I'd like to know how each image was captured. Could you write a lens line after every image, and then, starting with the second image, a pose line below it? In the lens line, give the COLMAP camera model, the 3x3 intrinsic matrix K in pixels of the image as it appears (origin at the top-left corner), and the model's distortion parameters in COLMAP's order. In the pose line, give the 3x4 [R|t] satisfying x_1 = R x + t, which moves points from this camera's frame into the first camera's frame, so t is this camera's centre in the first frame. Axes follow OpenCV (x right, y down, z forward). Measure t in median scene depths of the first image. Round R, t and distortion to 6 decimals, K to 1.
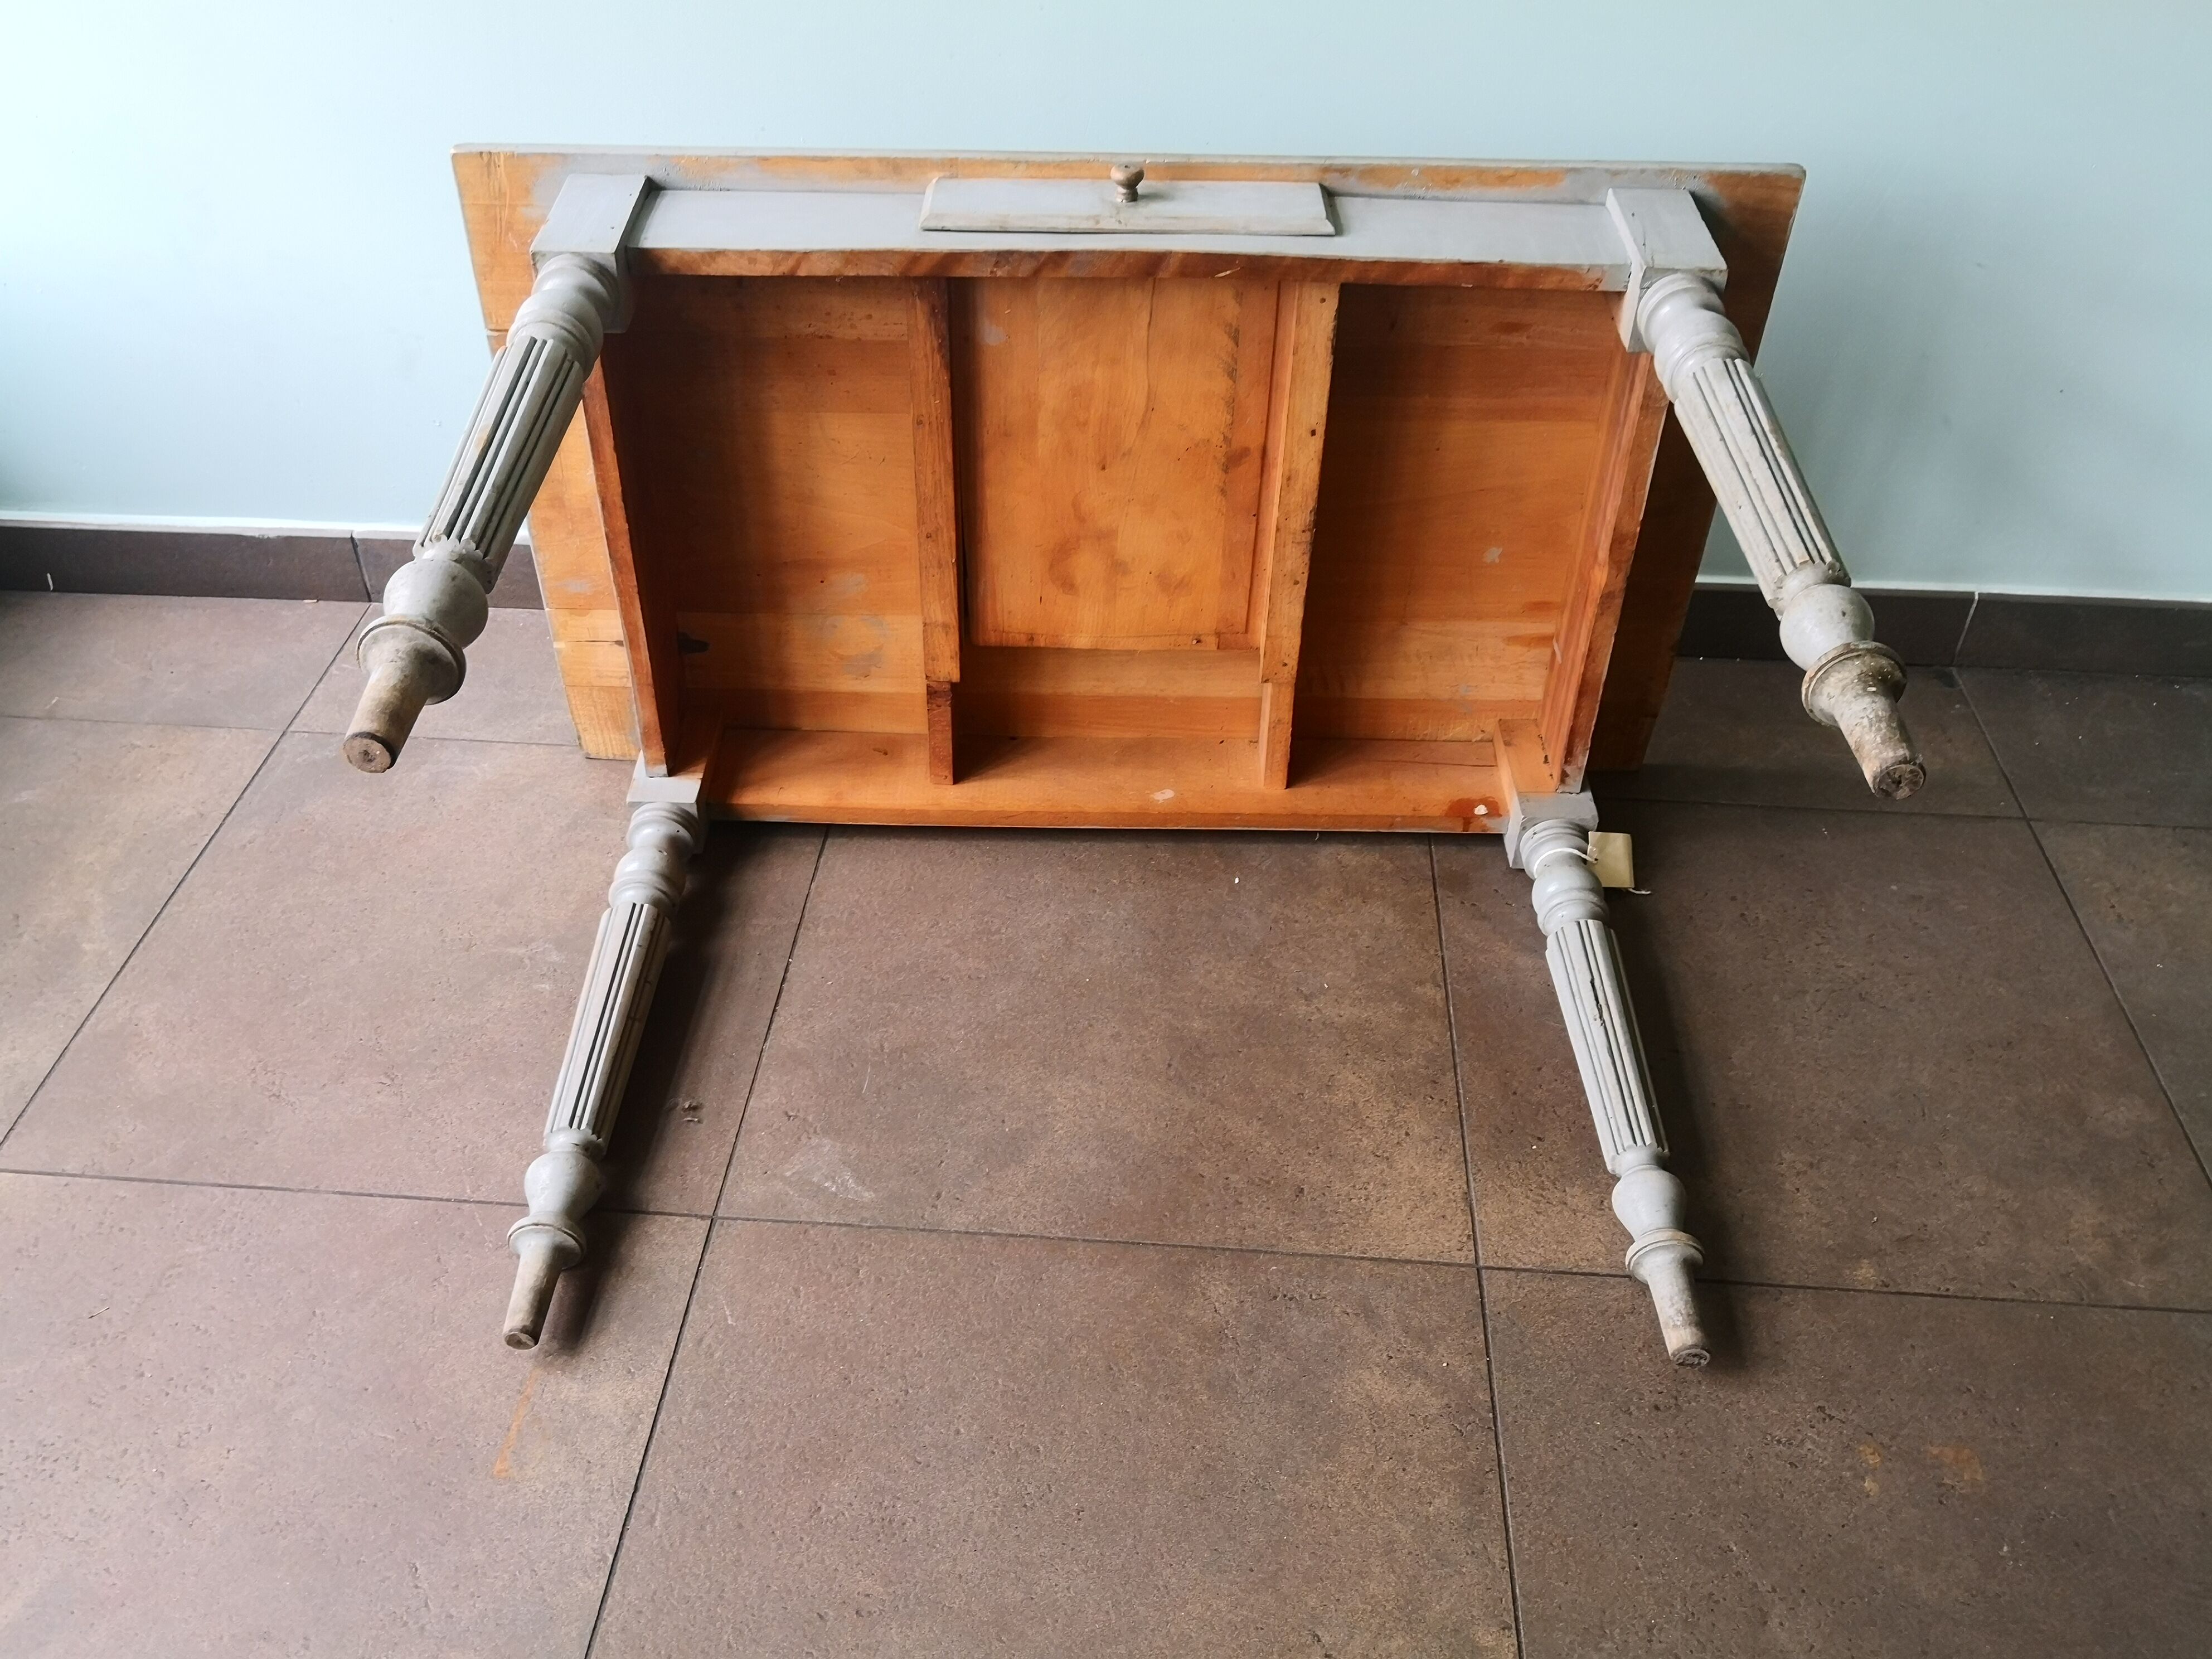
lens RADIAL K [[1798.9, 0, 1092.3], [0, 1798.9, 860.0], [0, 0, 1]] dist [0.018881, -0.054443]
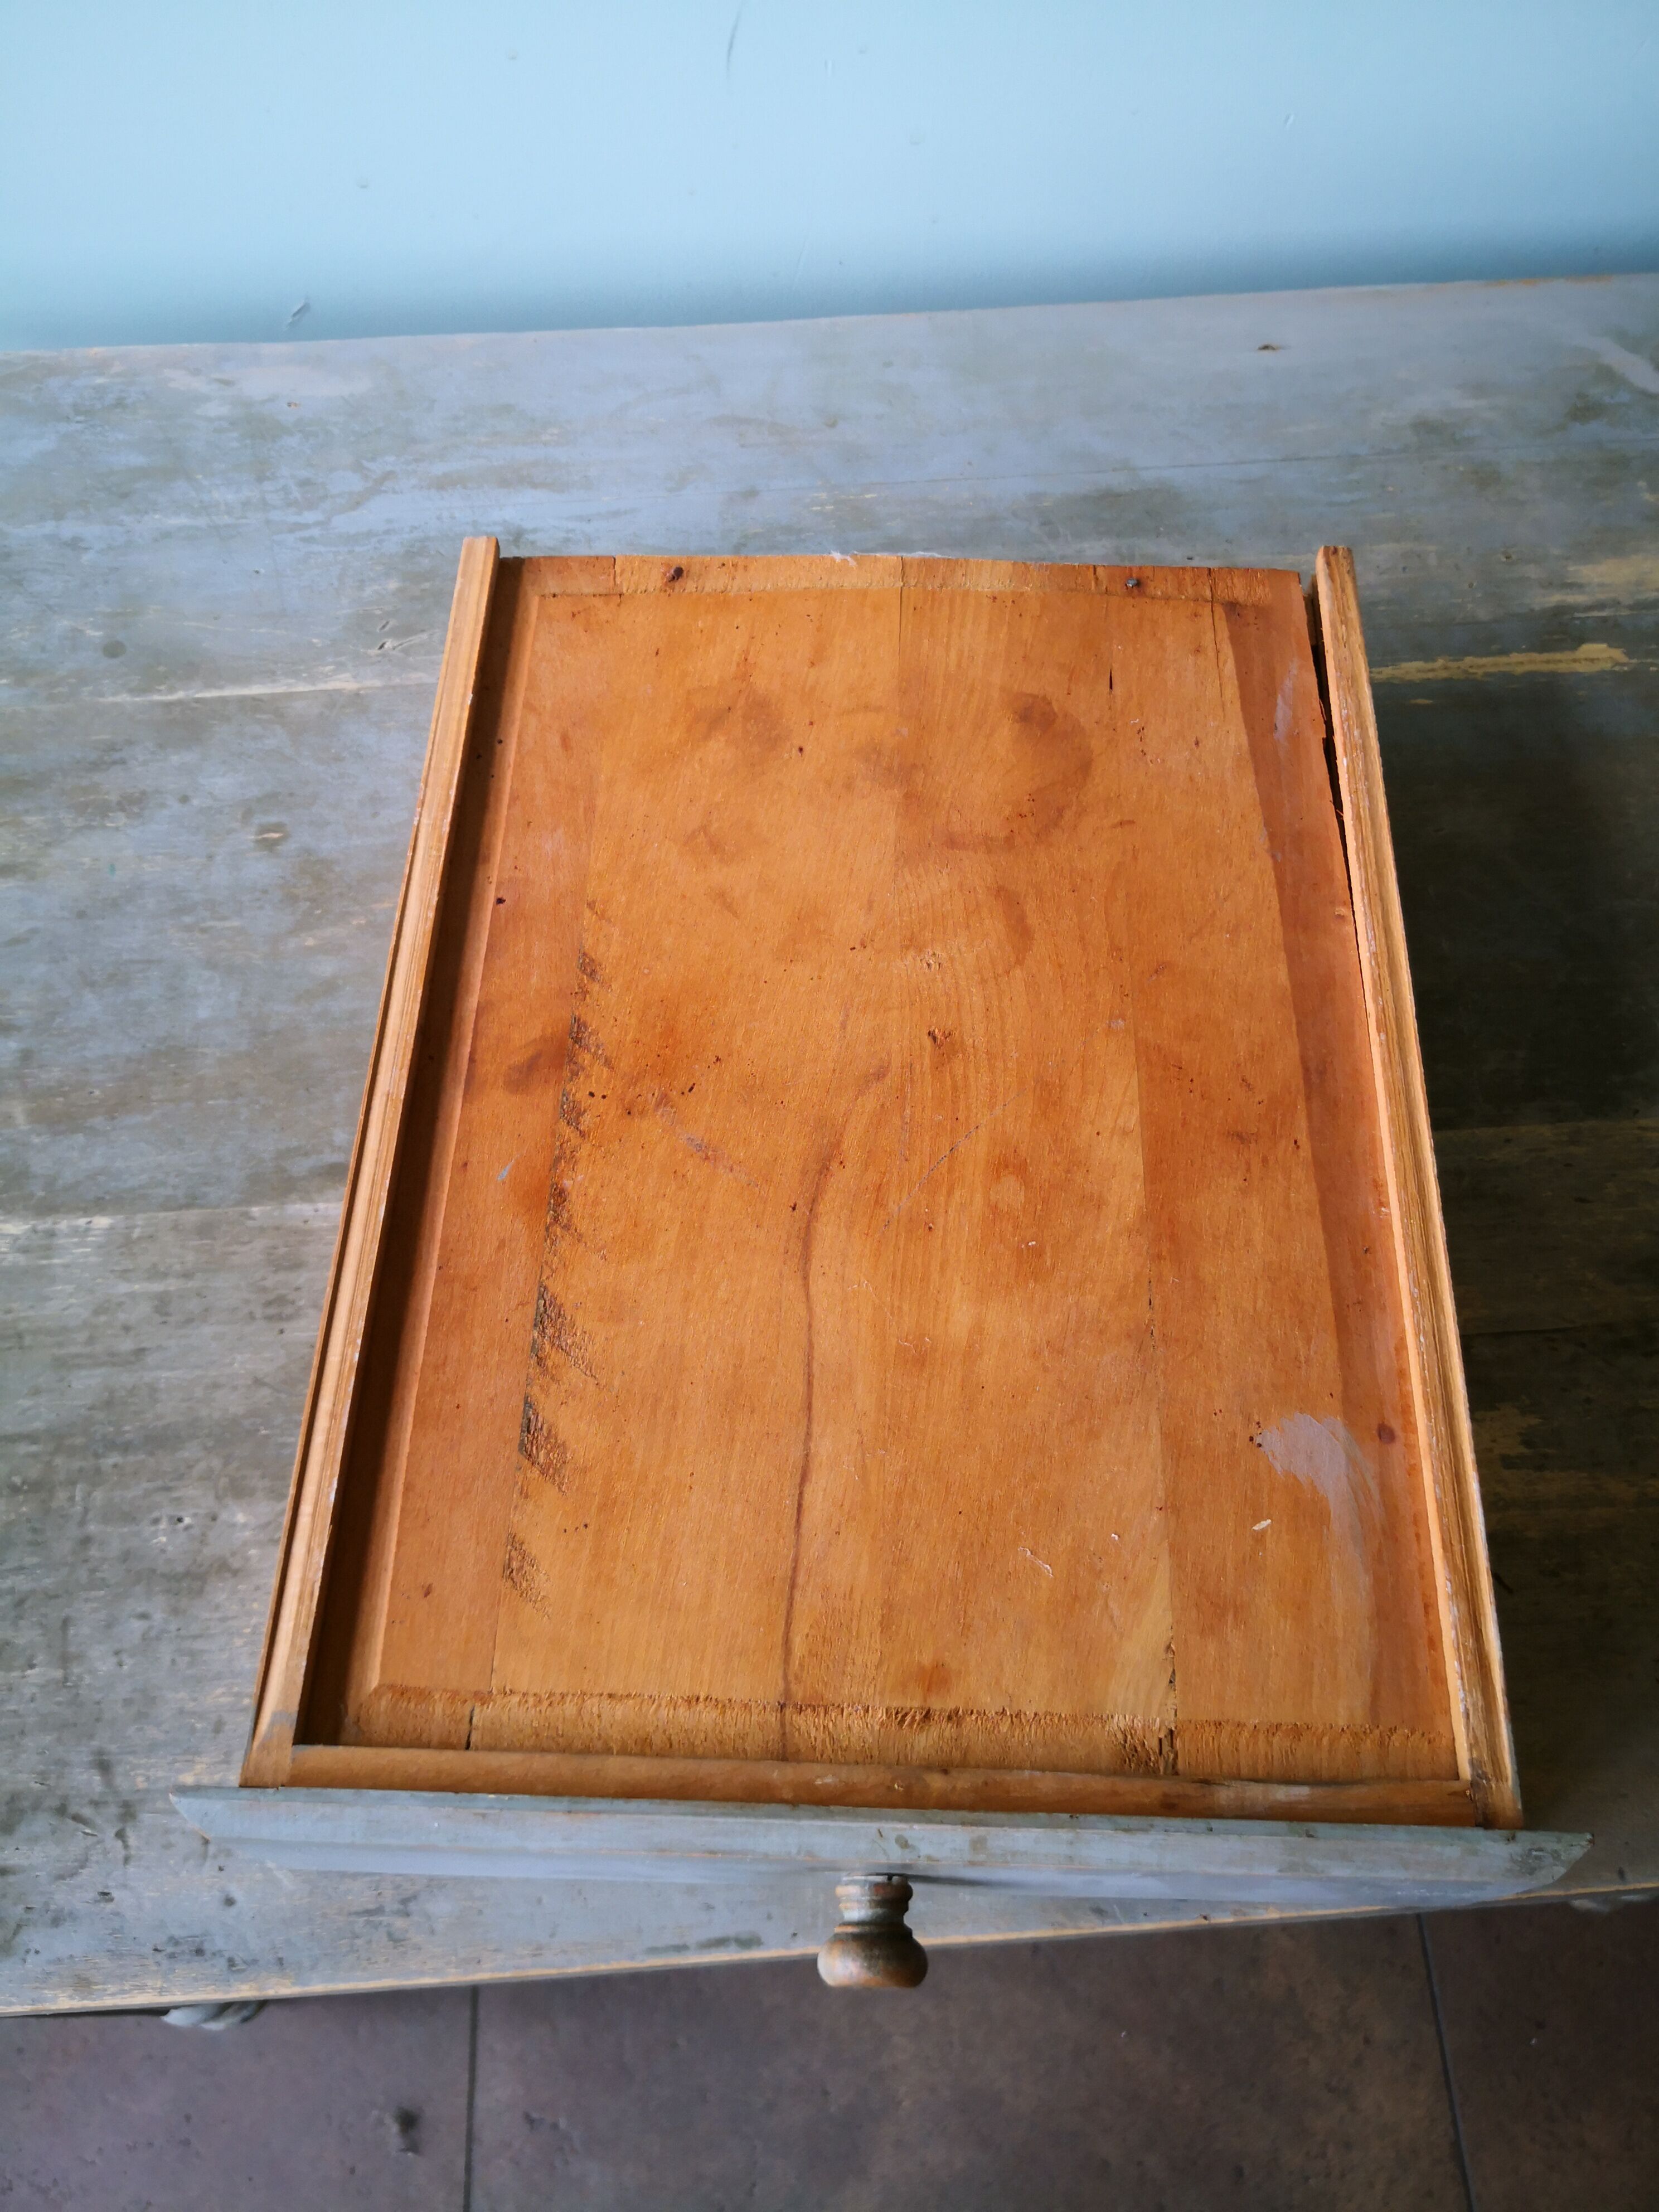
lens RADIAL K [[1798.9, 0, 816.0], [0, 1798.9, 1099.0], [0, 0, 1]] dist [0.018881, -0.054443]
pose [[0.993505, -0.106511, 0.040041, -0.040220], [0.084412, 0.925842, 0.368363, -0.501699], [-0.076306, -0.362590, 0.928820, 0.465055]]
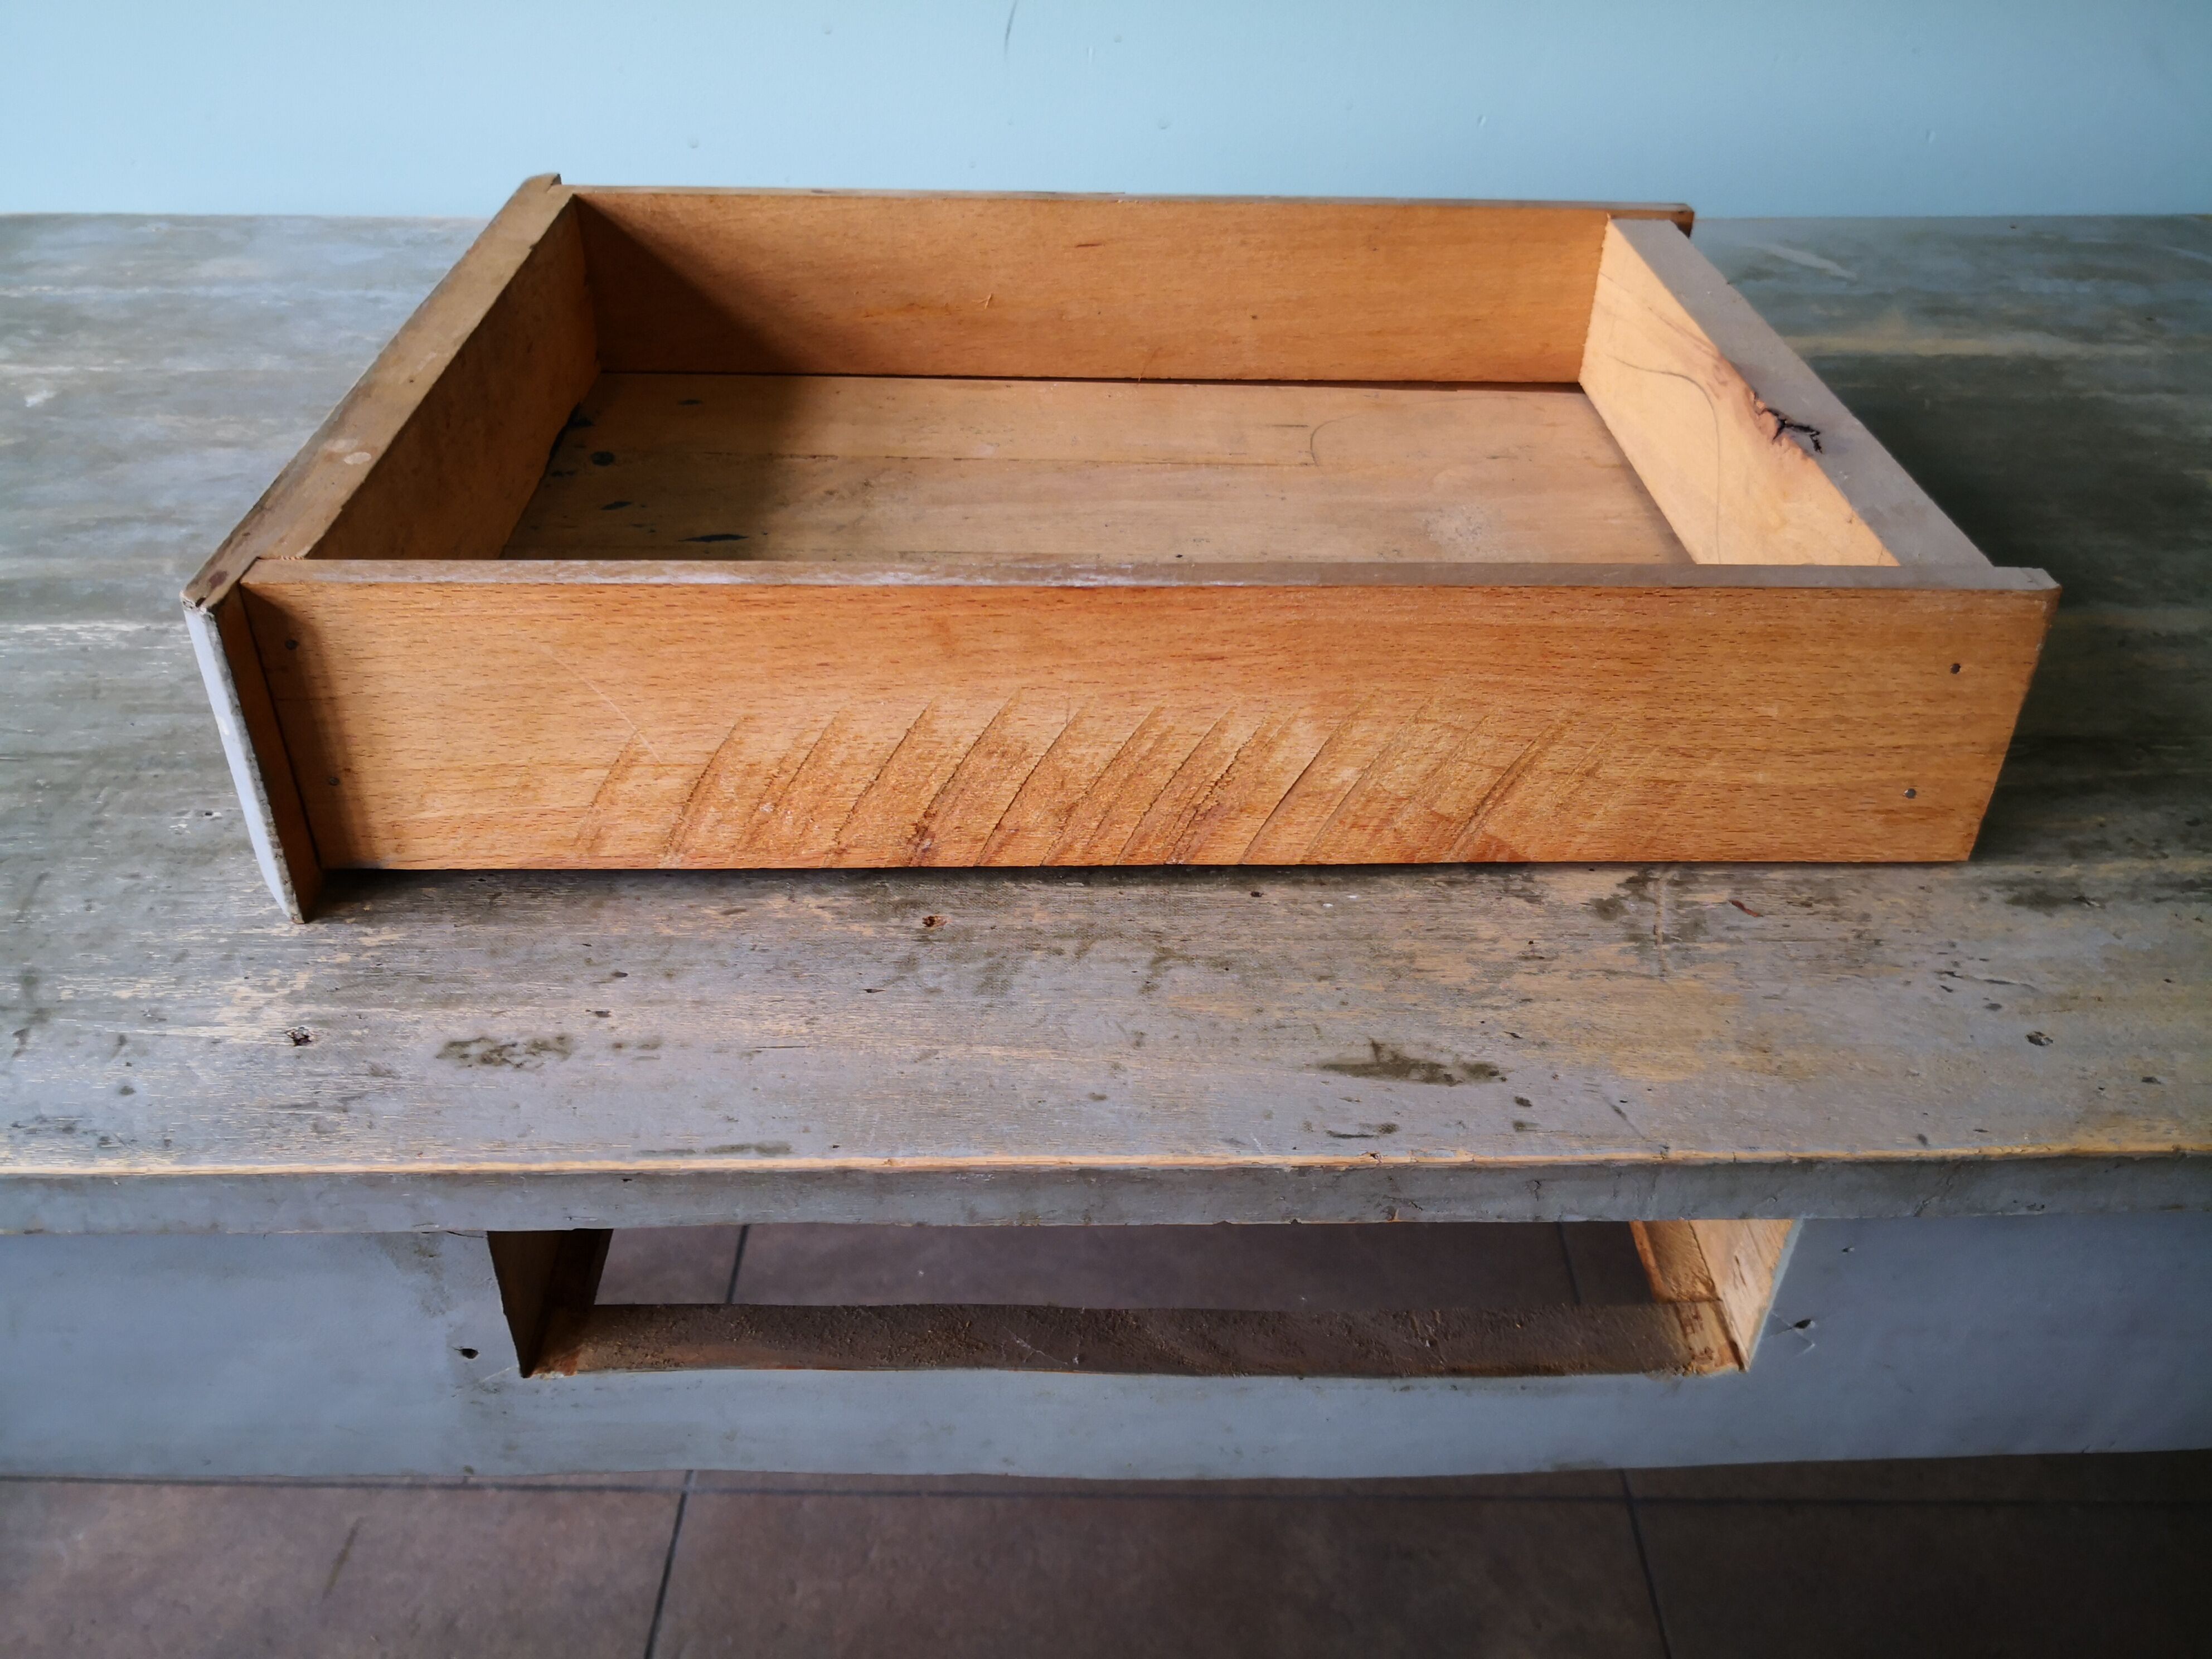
lens RADIAL K [[1798.9, 0, 1106.3], [0, 1798.9, 843.6], [0, 0, 1]] dist [0.018881, -0.054443]
pose [[0.997991, -0.038969, 0.049958, -0.021030], [0.043246, 0.995215, -0.087615, -0.267441], [-0.046304, 0.089599, 0.994901, 0.459315]]
